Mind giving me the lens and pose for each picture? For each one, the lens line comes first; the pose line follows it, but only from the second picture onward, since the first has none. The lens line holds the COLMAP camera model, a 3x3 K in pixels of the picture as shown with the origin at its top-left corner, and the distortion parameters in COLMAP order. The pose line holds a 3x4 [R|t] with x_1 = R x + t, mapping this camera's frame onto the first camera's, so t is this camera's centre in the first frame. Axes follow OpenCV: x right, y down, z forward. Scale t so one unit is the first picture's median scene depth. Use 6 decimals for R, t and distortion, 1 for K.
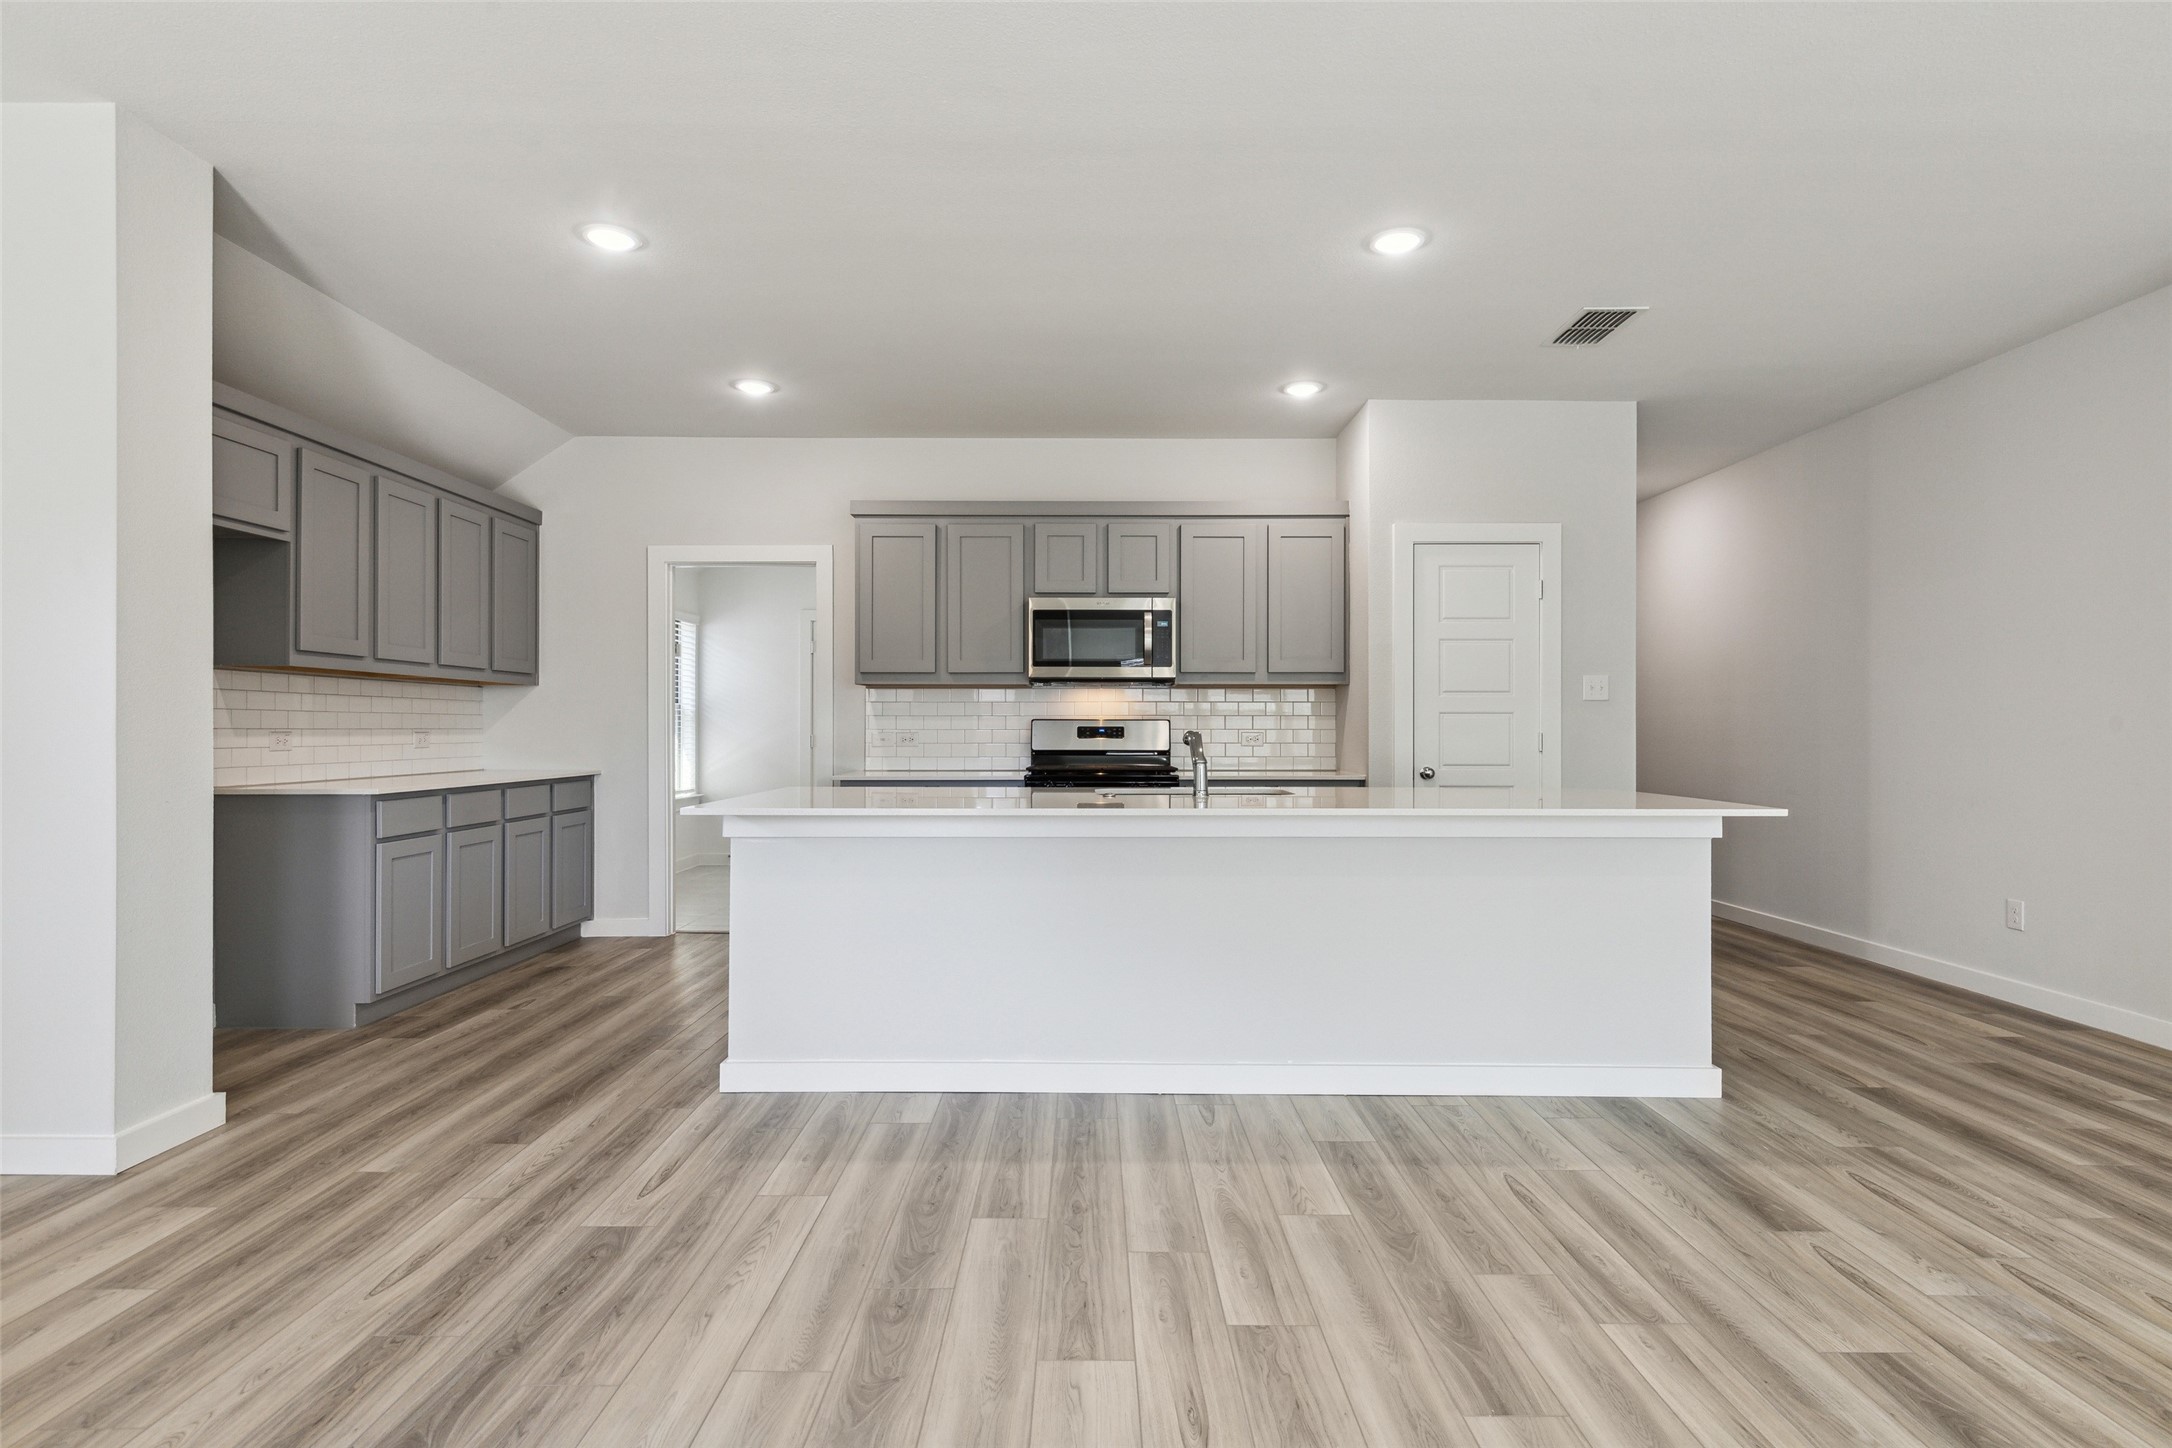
lens RADIAL K [[1098.3, 0, 1085.8], [0, 1098.3, 734.4], [0, 0, 1]] dist [0.013686, 0.000924]
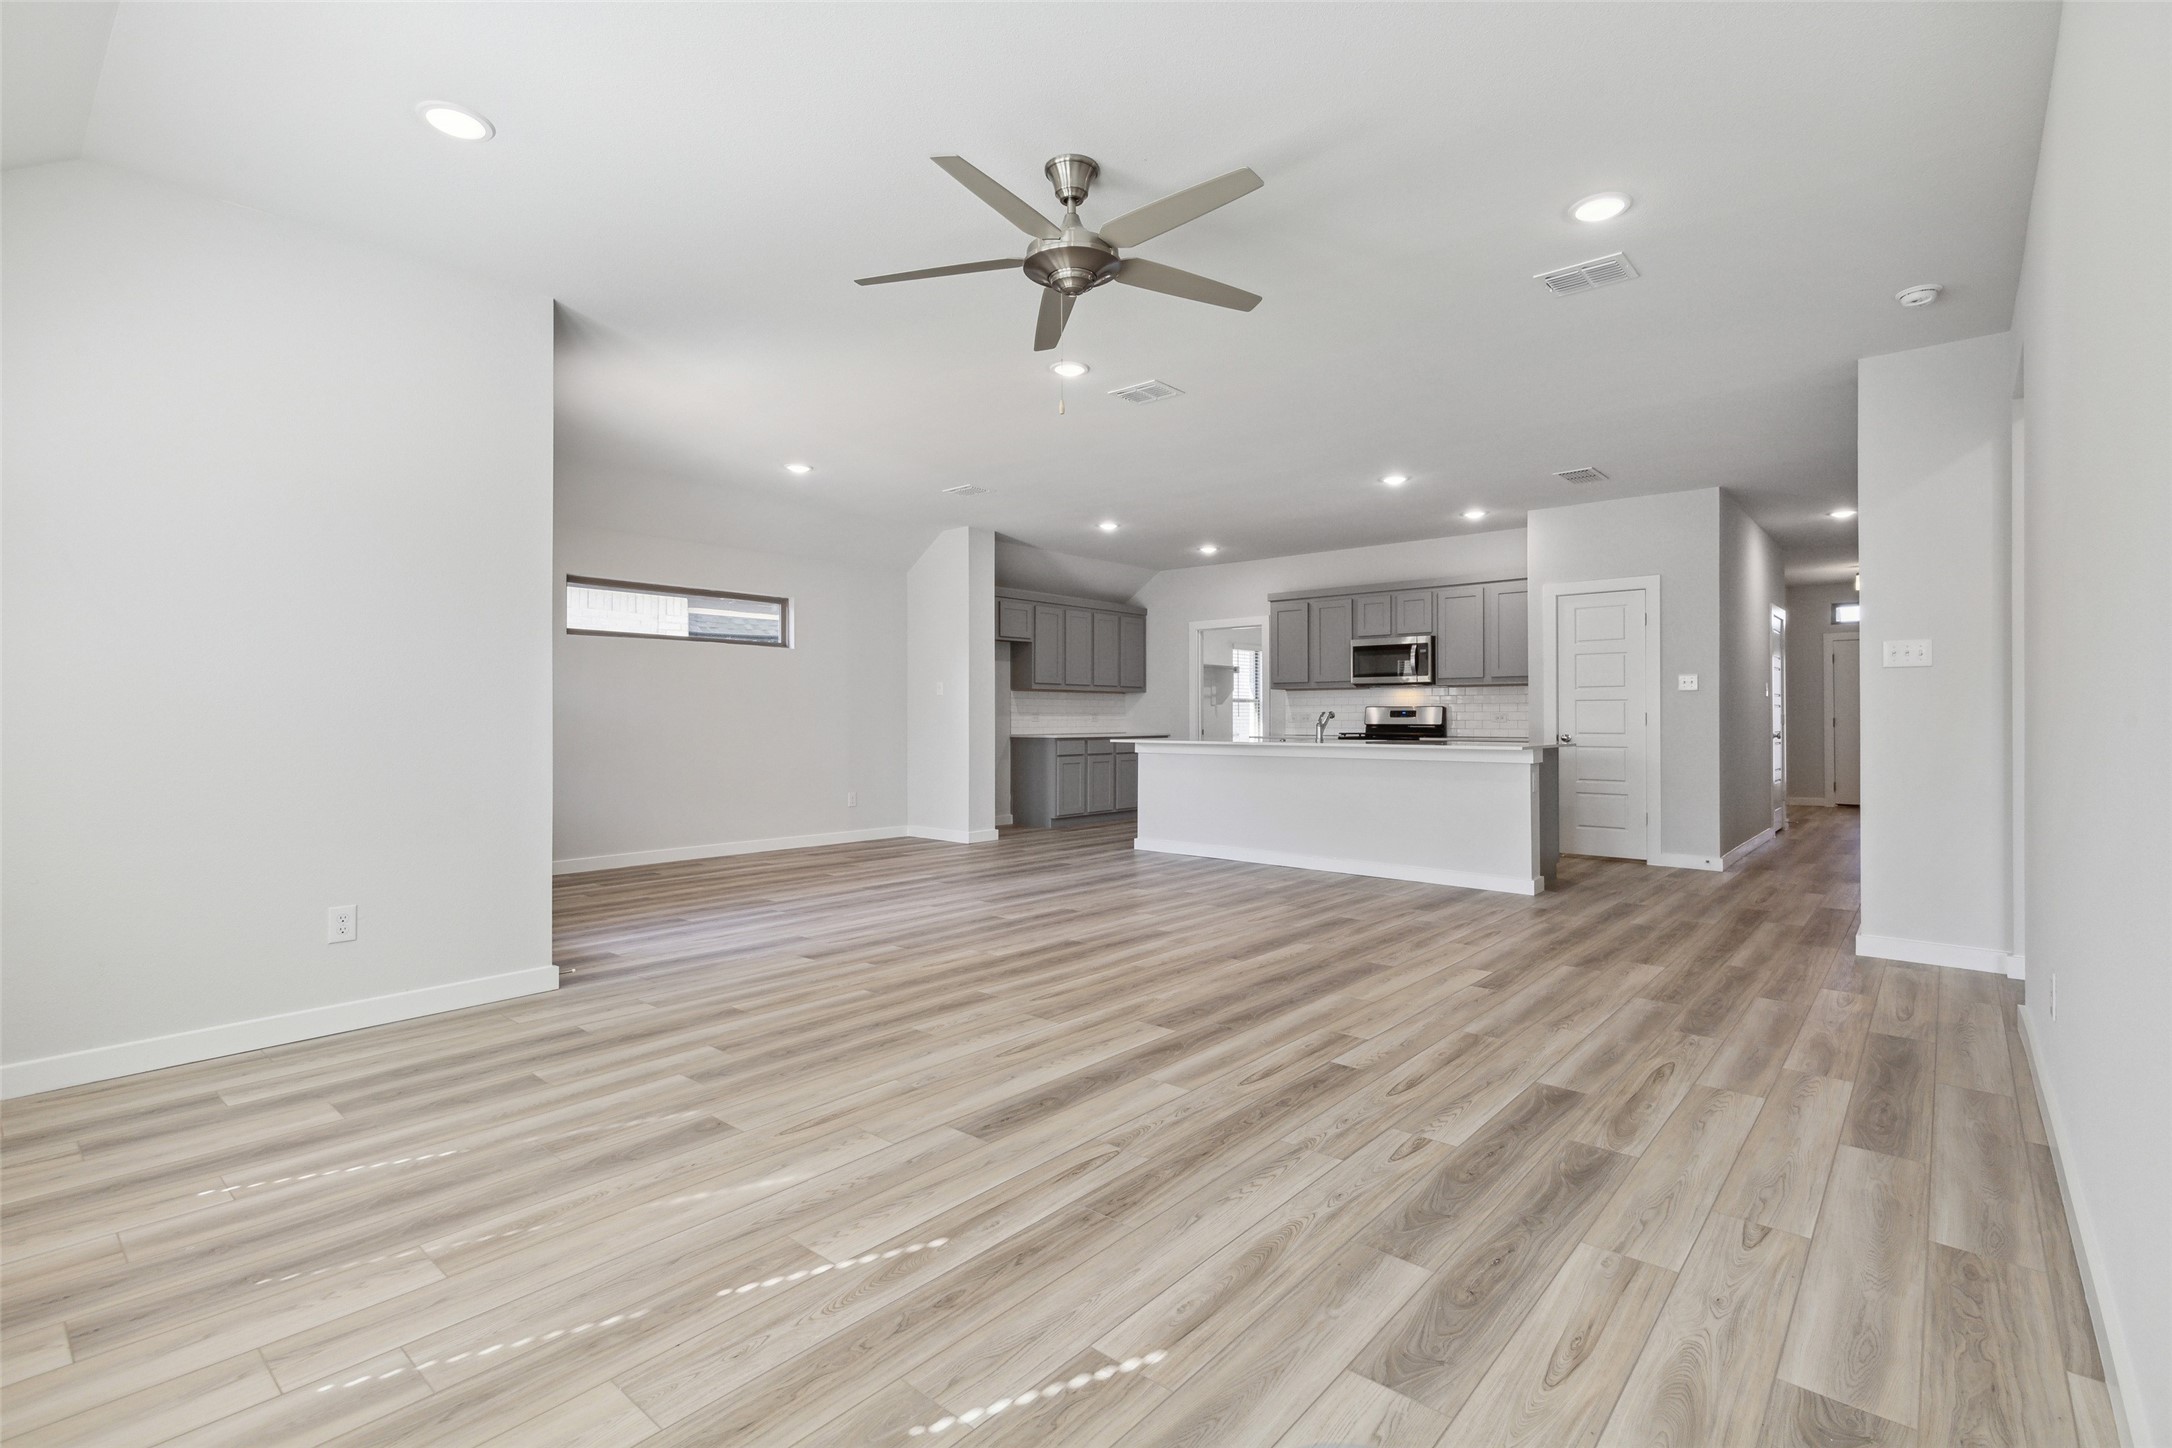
lens RADIAL K [[993.2, 0, 1084.9], [0, 993.2, 719.6], [0, 0, 1]] dist [-0.000516, -0.000155]
pose [[0.756589, -0.000644, -0.653891, 0.687212], [-0.006242, 0.999947, -0.008207, 0.023778], [0.653861, 0.010291, 0.756544, -0.525869]]
